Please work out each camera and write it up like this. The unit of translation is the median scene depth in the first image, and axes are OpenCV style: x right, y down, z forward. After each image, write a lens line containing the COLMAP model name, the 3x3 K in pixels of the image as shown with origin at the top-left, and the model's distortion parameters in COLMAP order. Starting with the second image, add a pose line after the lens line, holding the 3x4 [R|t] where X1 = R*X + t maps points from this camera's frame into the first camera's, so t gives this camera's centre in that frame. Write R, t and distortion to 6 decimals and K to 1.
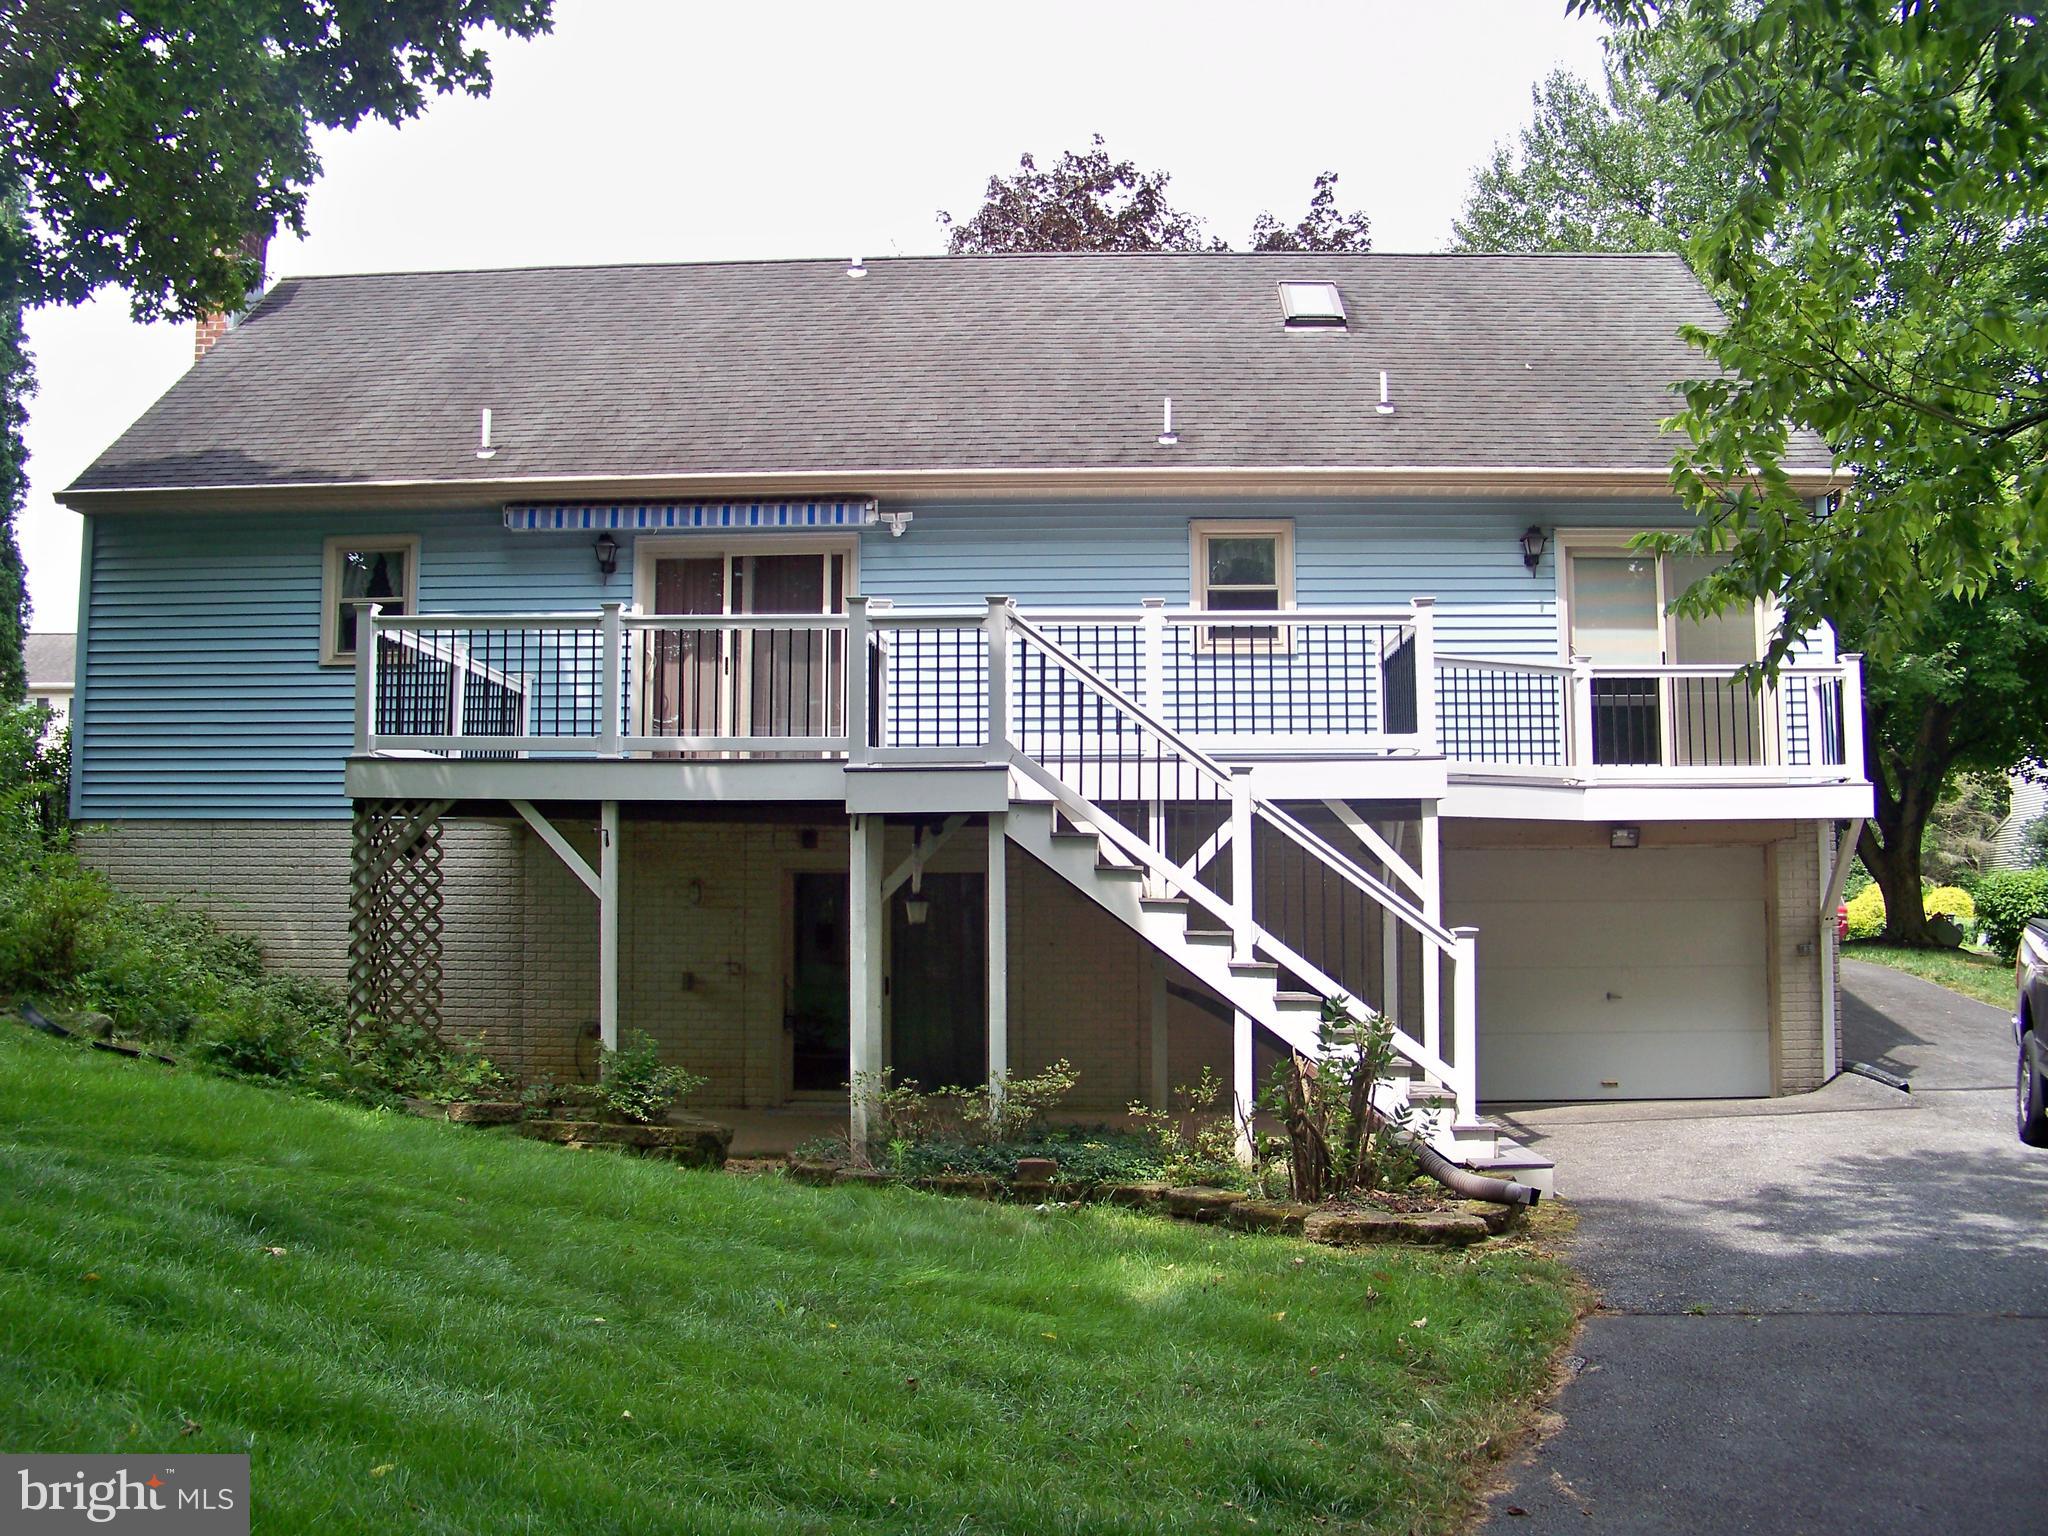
lens RADIAL K [[1996.5, 0, 1024.0], [0, 1996.5, 768.0], [0, 0, 1]] dist [-0.131684, 0.009989]
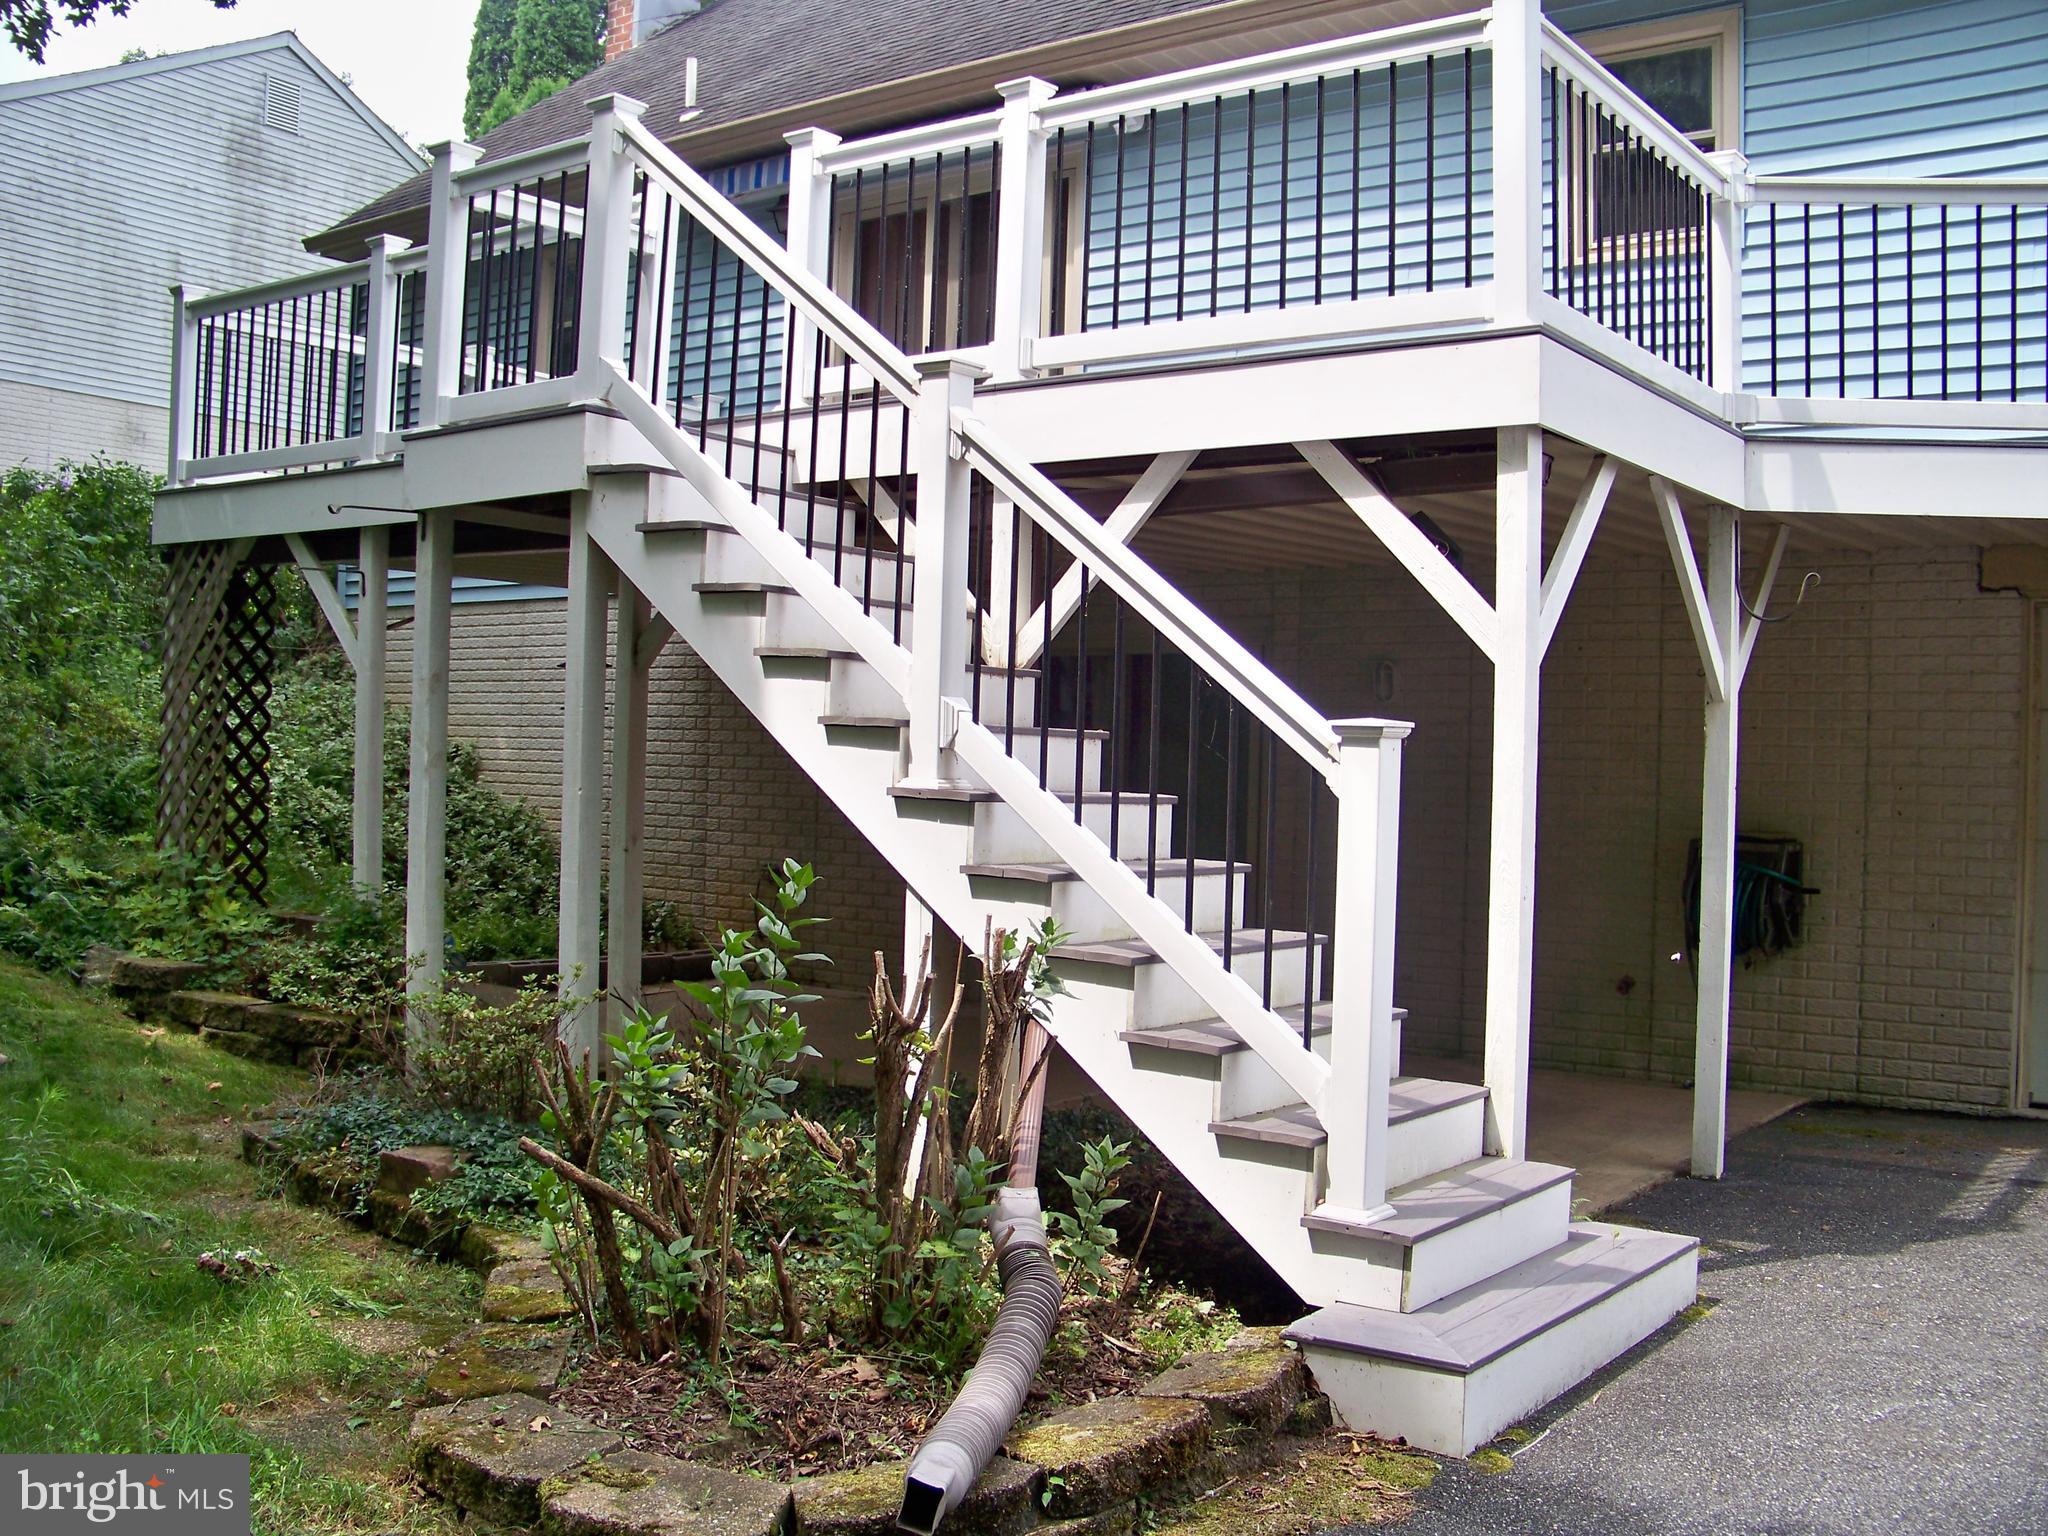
lens RADIAL K [[1996.5, 0, 1024.0], [0, 1996.5, 768.0], [0, 0, 1]] dist [-0.131684, 0.009989]
pose [[0.810121, 0.022178, -0.585843, 0.394335], [0.020827, 0.997565, 0.066564, 0.062708], [0.585892, -0.066126, 0.807686, 0.636599]]
